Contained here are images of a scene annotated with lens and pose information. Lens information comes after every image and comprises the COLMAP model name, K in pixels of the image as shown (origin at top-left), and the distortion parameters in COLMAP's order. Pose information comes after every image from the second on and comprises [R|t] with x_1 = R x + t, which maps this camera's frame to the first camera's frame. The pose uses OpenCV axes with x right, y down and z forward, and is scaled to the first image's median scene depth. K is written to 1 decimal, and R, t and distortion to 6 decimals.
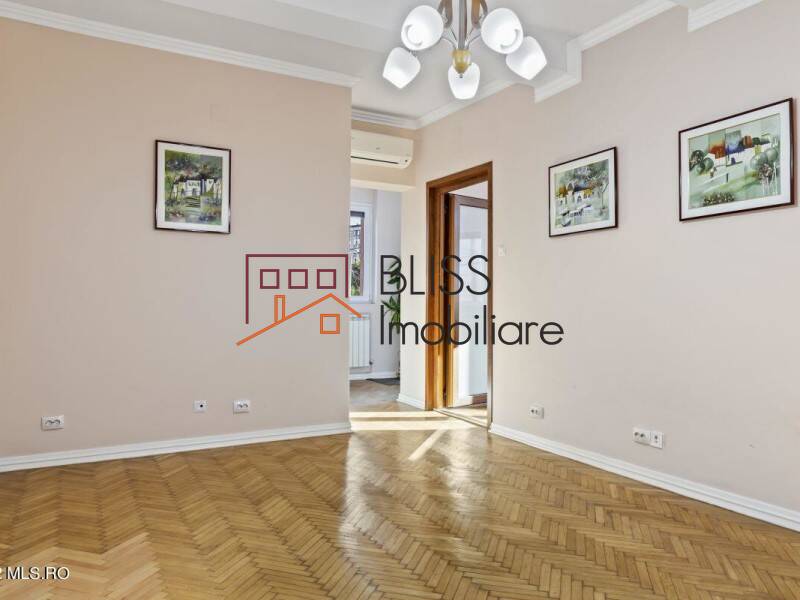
lens RADIAL K [[611.1, 0, 394.3], [0, 611.1, 299.7], [0, 0, 1]] dist [0.032743, -0.011098]
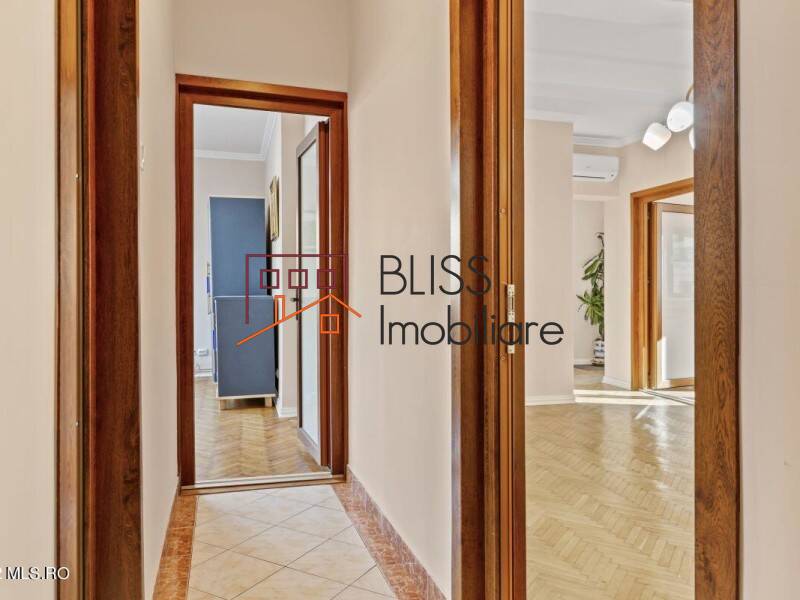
lens RADIAL K [[611.1, 0, 394.3], [0, 611.1, 299.7], [0, 0, 1]] dist [0.032743, -0.011098]
pose [[0.970729, 0.002108, -0.240168, -0.149569], [0.001496, 0.999889, 0.014822, -0.013974], [0.240173, -0.014748, 0.970618, -0.338133]]
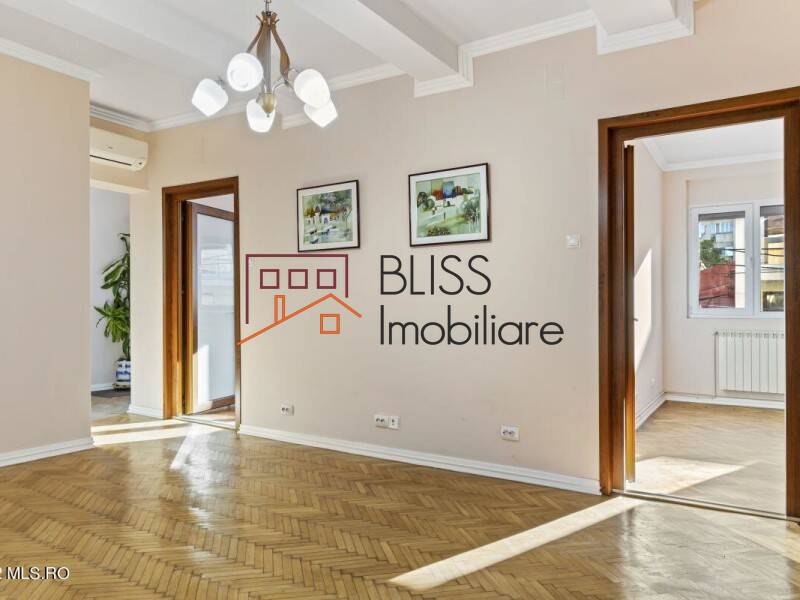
lens RADIAL K [[615.2, 0, 386.4], [0, 615.2, 302.7], [0, 0, 1]] dist [0.037816, -0.004031]
pose [[0.882045, 0.004840, 0.471140, -0.145445], [-0.004433, 0.999988, -0.001974, -0.009437], [-0.471144, -0.000347, 0.882056, -0.071678]]
